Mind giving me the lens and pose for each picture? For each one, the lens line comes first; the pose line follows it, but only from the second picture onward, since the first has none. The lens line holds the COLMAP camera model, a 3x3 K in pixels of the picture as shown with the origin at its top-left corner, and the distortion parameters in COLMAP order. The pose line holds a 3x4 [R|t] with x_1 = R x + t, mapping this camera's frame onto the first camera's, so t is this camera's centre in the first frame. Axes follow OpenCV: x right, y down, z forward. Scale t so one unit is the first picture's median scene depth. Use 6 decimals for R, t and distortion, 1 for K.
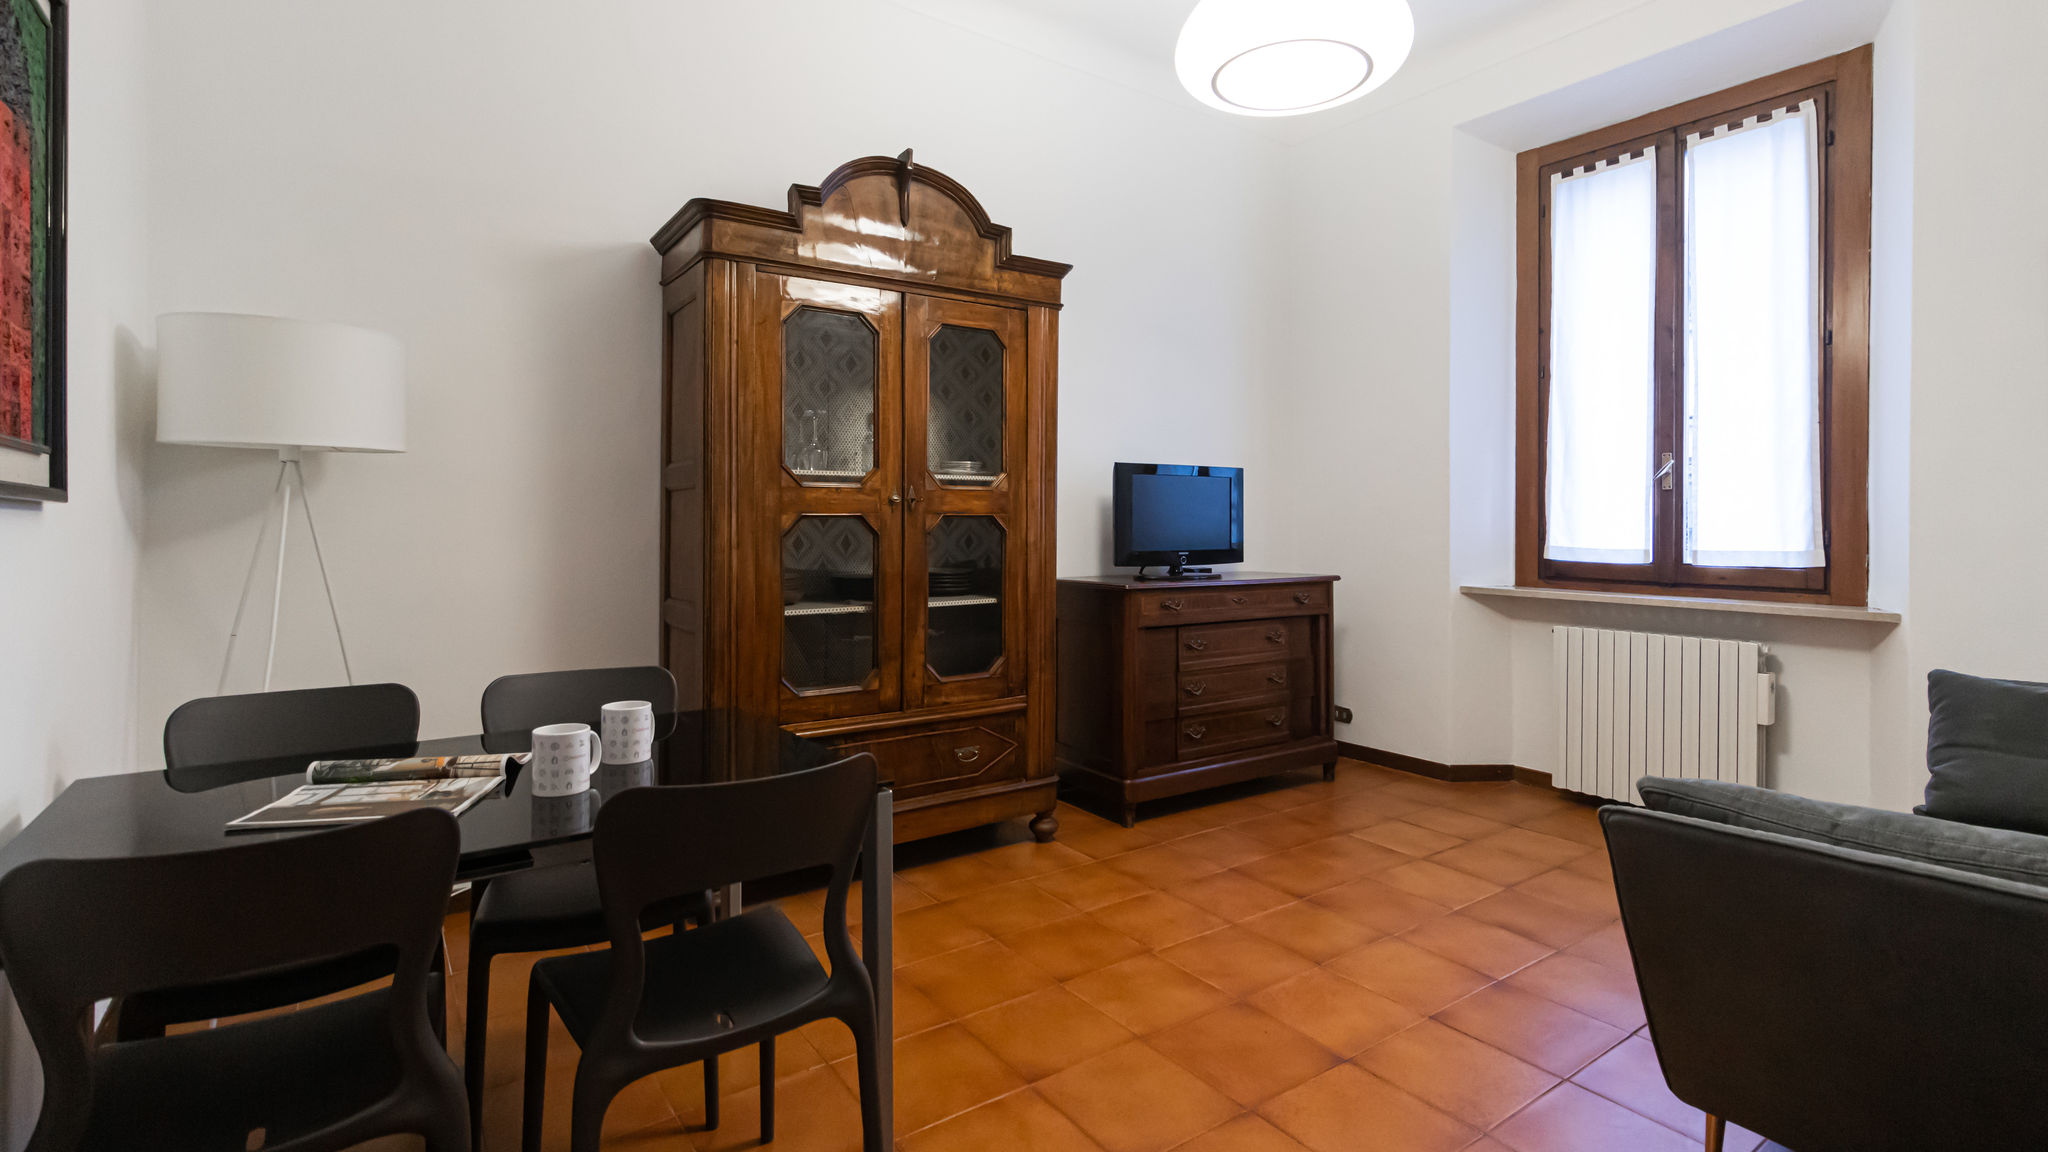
lens RADIAL K [[962.3, 0, 1025.8], [0, 962.3, 526.7], [0, 0, 1]] dist [0.000922, -0.000082]
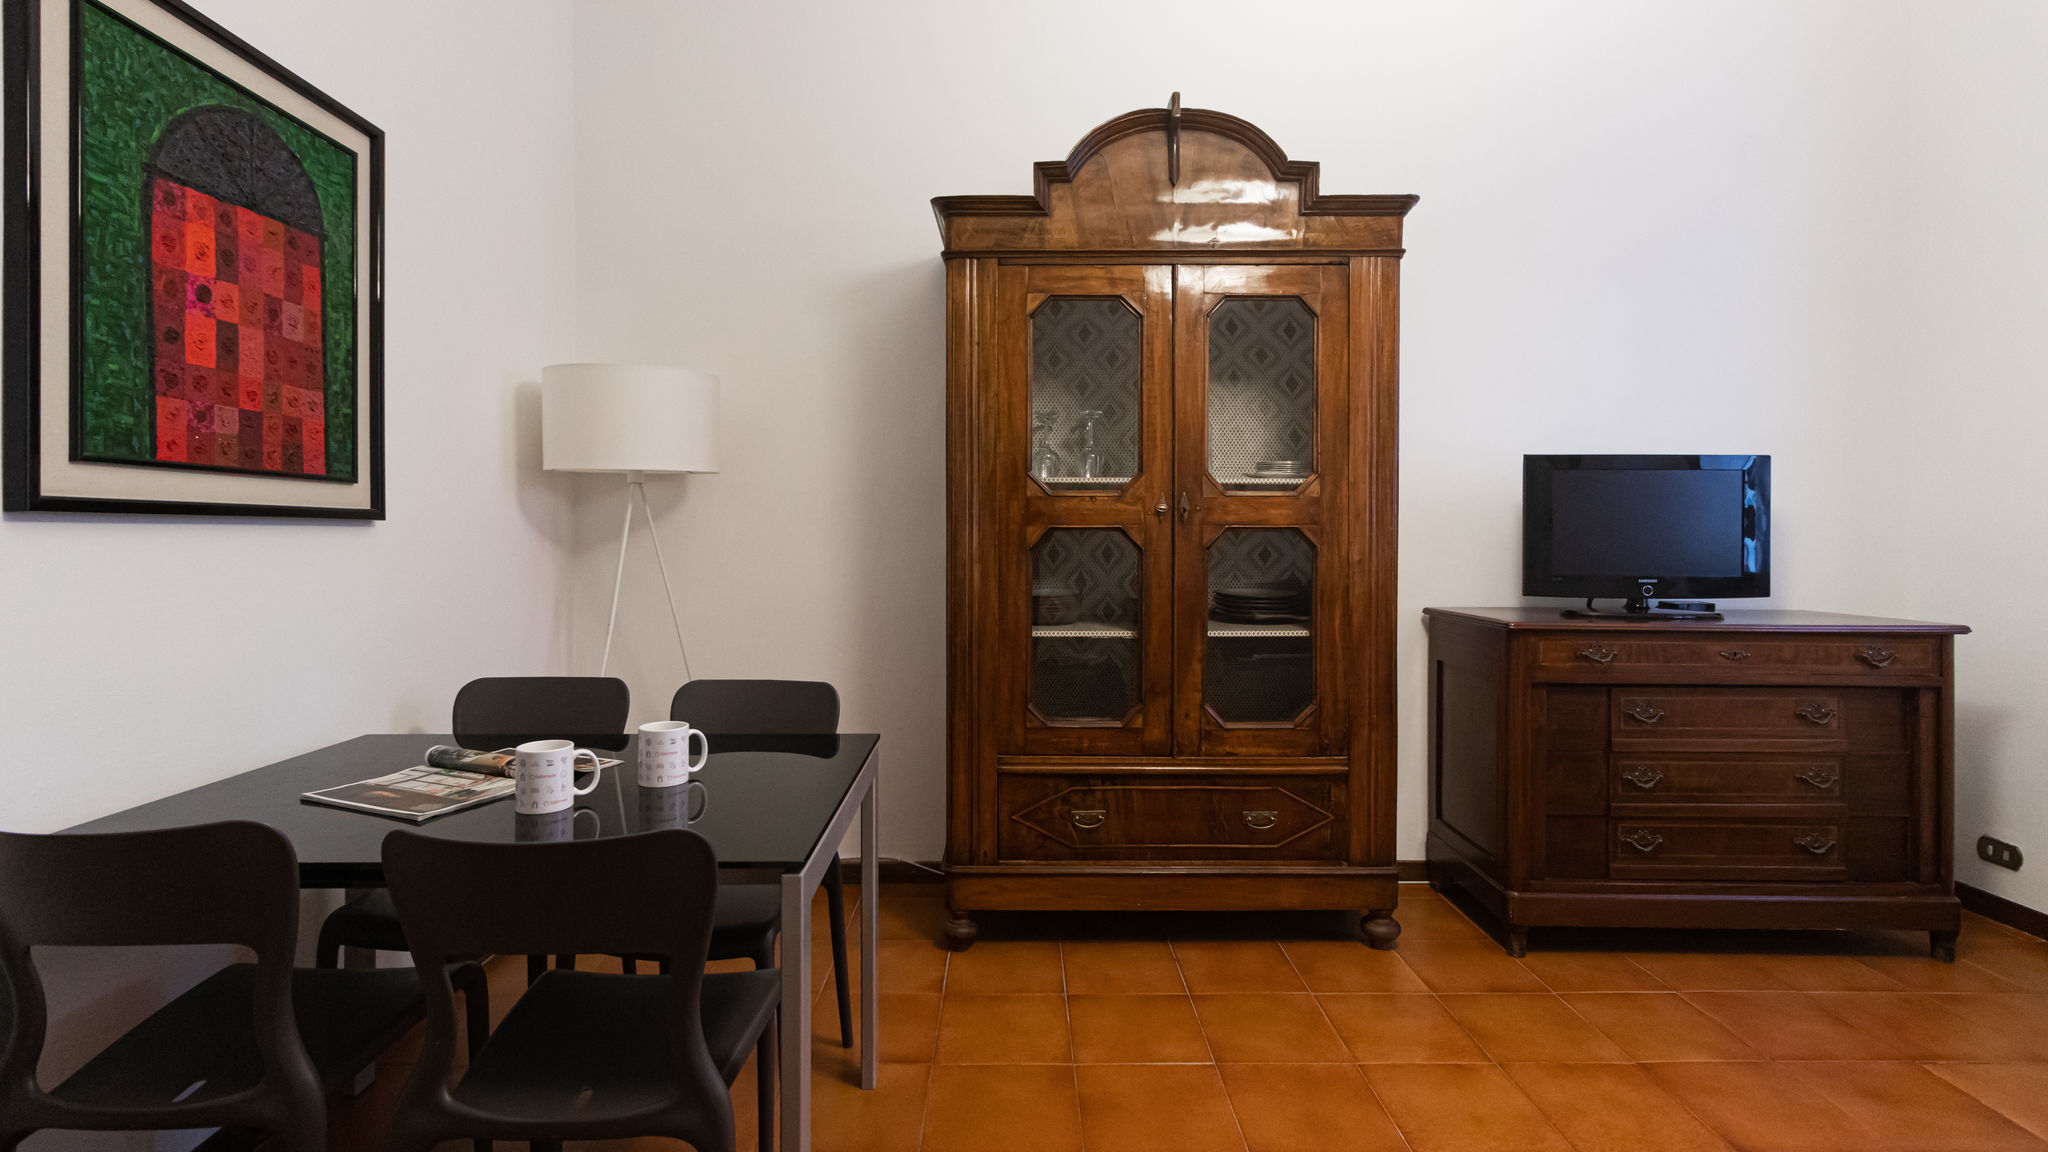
lens RADIAL K [[944.3, 0, 1019.5], [0, 944.3, 541.2], [0, 0, 1]] dist [0.002532, -0.000138]
pose [[0.823787, 0.008954, -0.566829, 0.219349], [-0.005220, 0.999953, 0.008209, -0.005376], [0.566876, -0.003804, 0.823794, 0.219709]]
